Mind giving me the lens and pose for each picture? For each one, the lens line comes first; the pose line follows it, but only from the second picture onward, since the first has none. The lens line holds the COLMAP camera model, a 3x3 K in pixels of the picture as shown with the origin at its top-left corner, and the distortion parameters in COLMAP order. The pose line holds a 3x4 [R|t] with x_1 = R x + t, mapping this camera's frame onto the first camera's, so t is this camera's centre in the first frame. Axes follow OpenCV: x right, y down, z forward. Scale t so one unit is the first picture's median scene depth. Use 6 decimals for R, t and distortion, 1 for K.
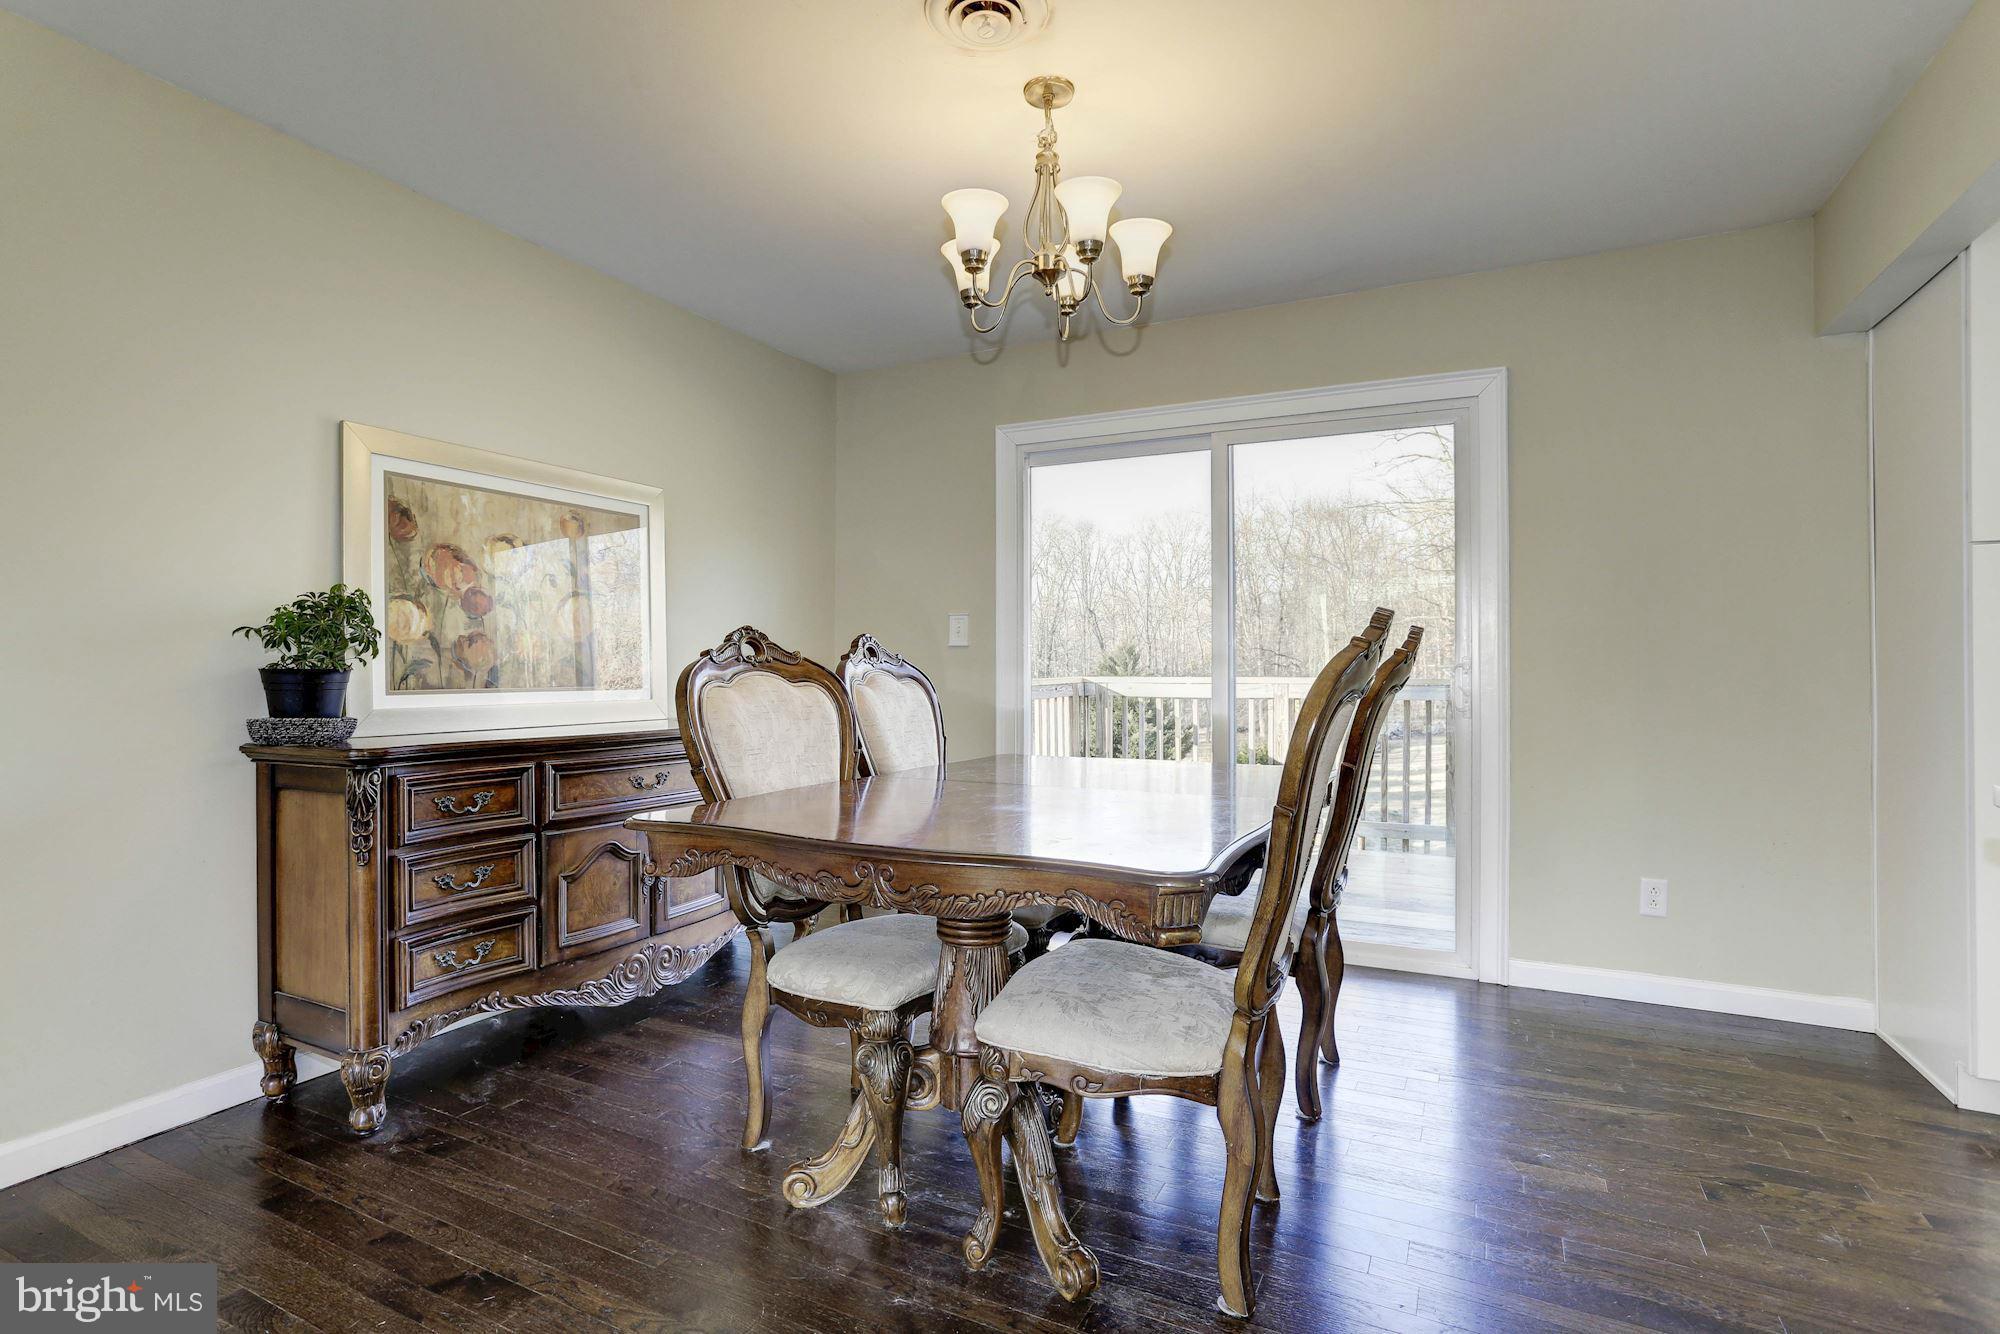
lens RADIAL K [[970.5, 0, 994.0], [0, 970.5, 661.8], [0, 0, 1]] dist [-0.042316, 0.000396]
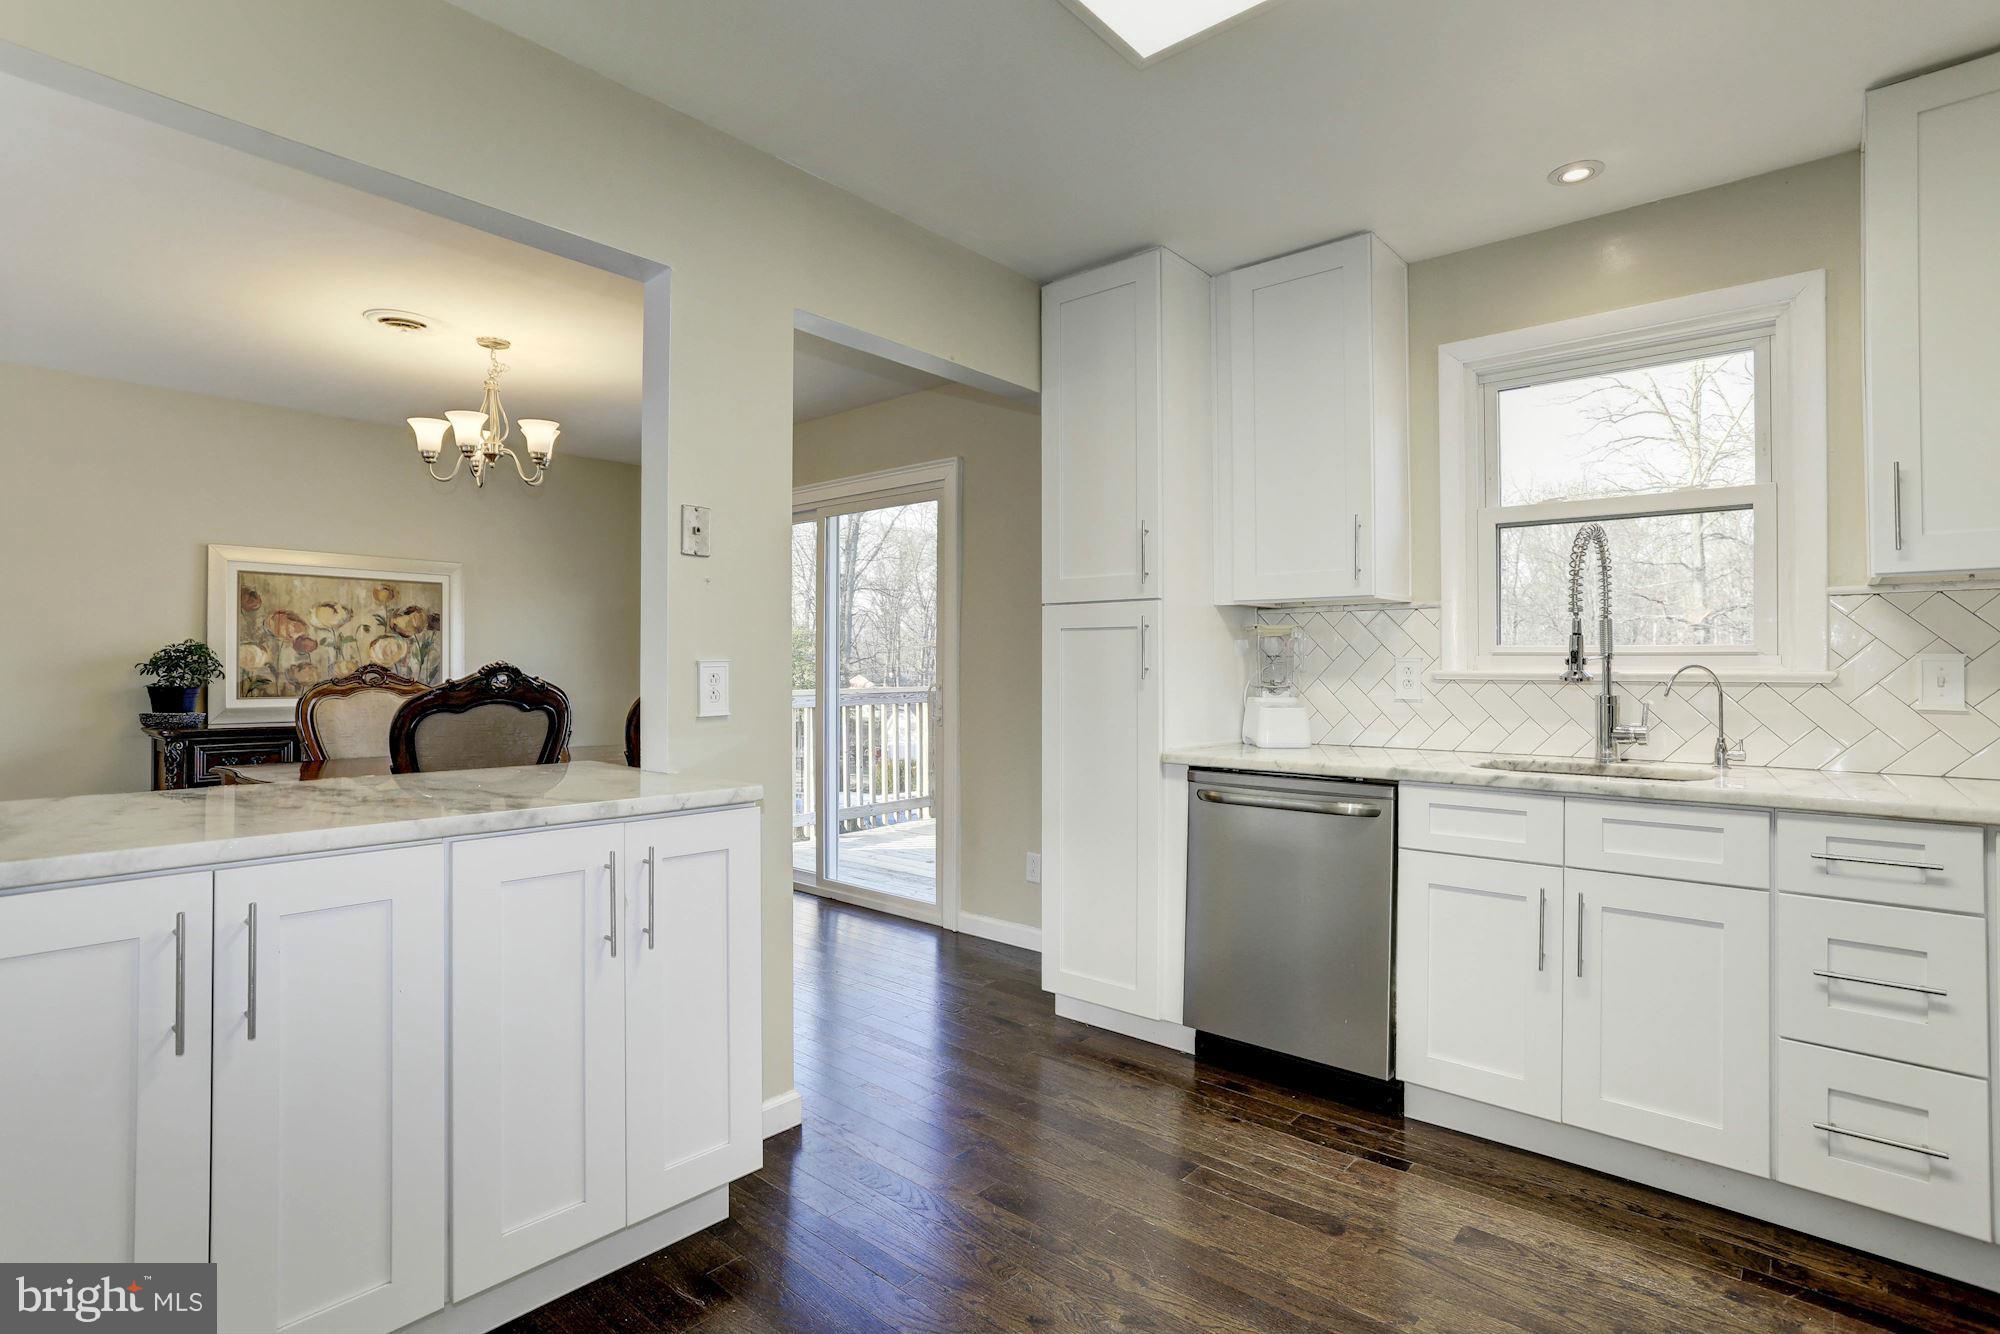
lens RADIAL K [[970.5, 0, 994.0], [0, 970.5, 661.8], [0, 0, 1]] dist [-0.042316, 0.000396]
pose [[0.971629, -0.001704, -0.236504, 1.072060], [0.001063, 0.999995, -0.002835, -0.027659], [0.236507, 0.002503, 0.971626, -0.334229]]
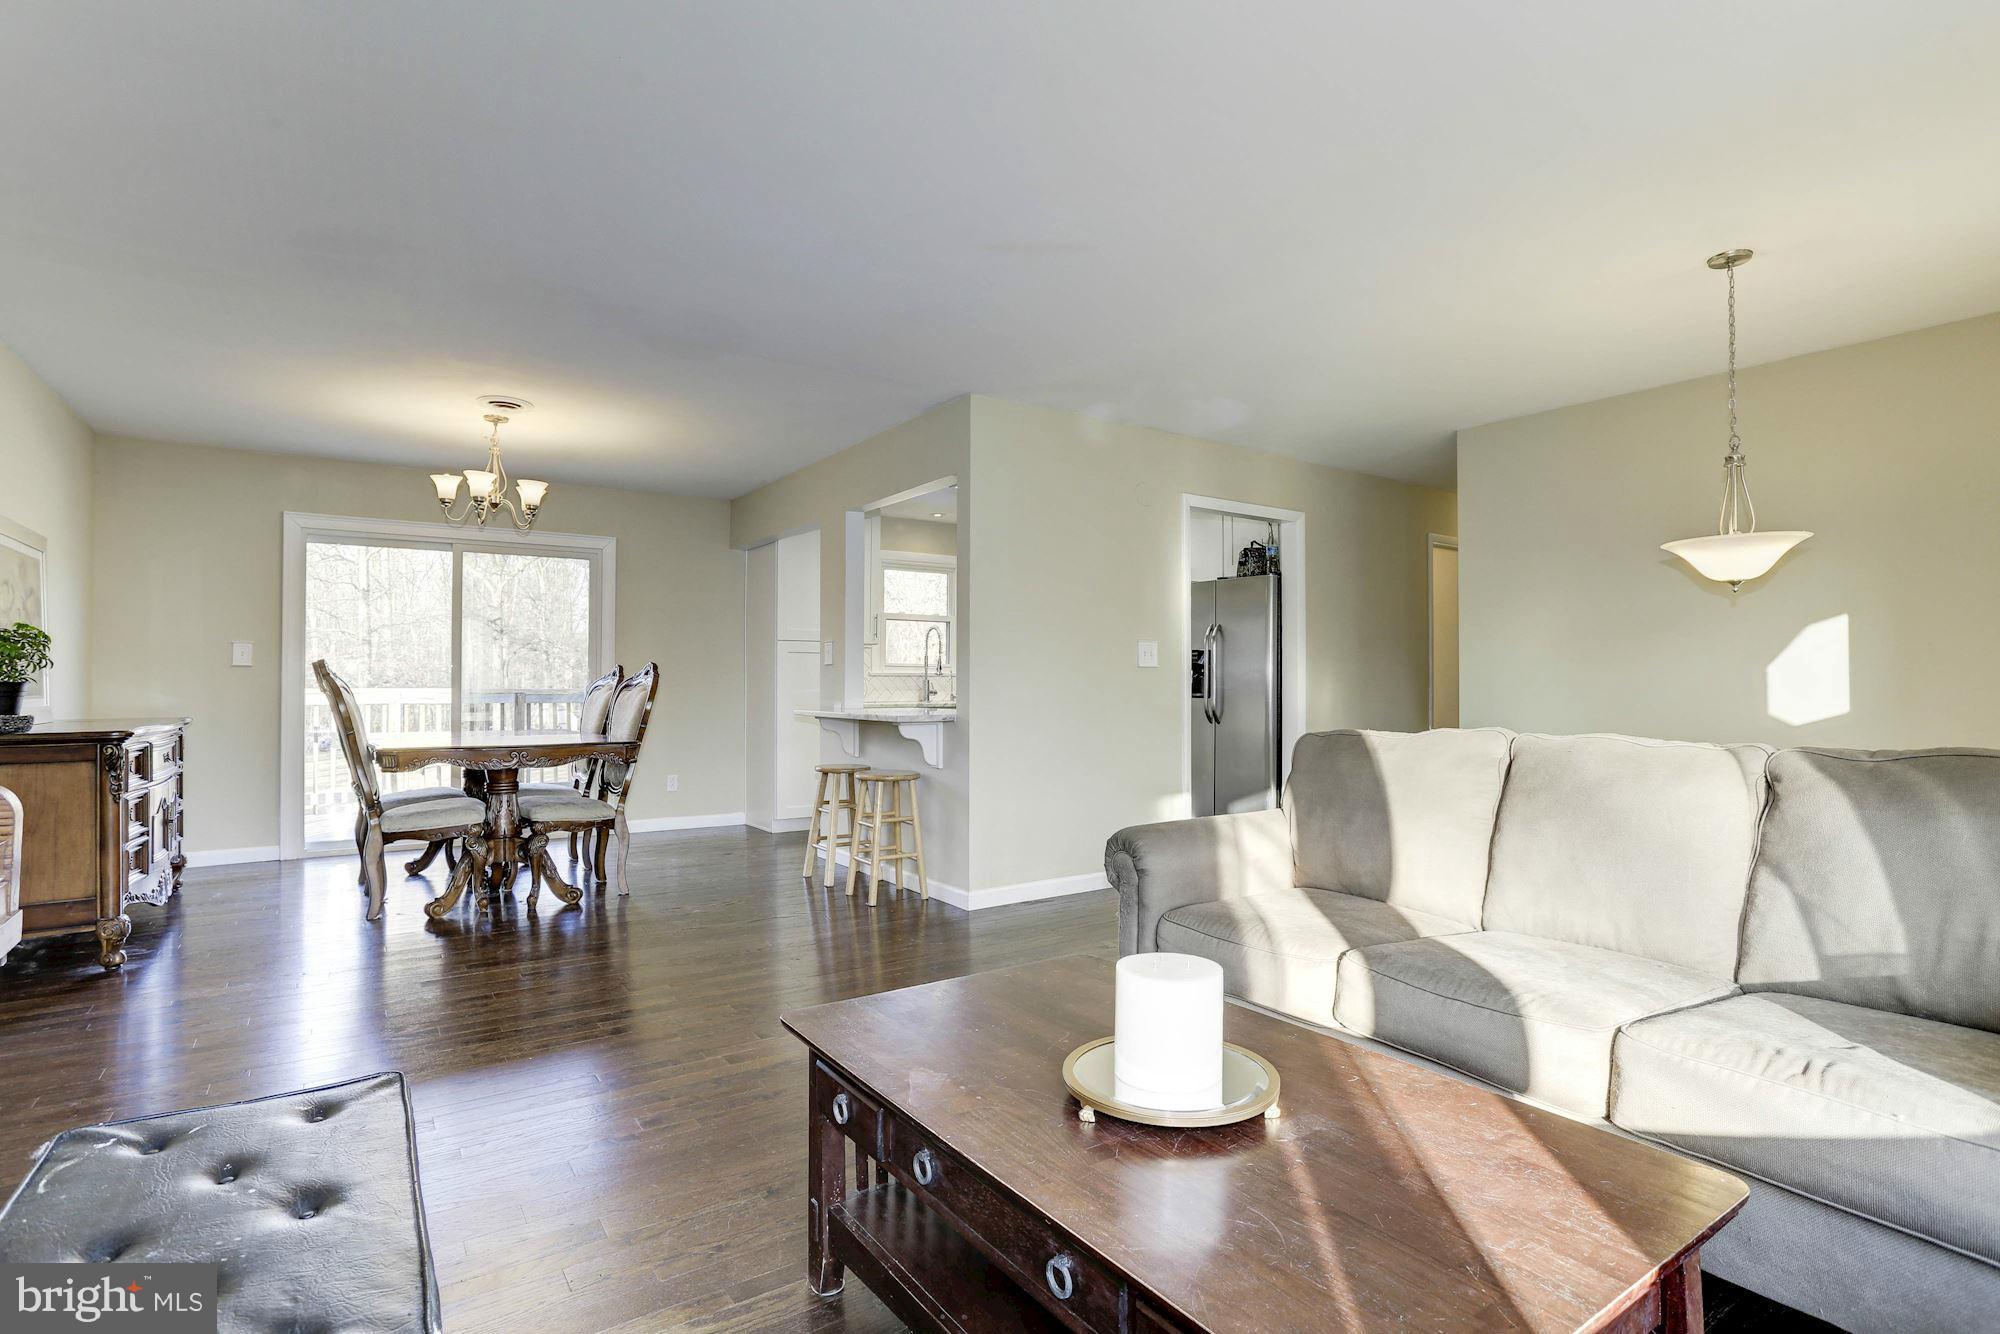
lens RADIAL K [[970.5, 0, 994.0], [0, 970.5, 661.8], [0, 0, 1]] dist [-0.042316, 0.000396]
pose [[0.464987, 0.019632, 0.885100, -1.095806], [-0.002570, 0.999780, -0.020825, 0.005908], [-0.885314, 0.007409, 0.464935, -0.827192]]
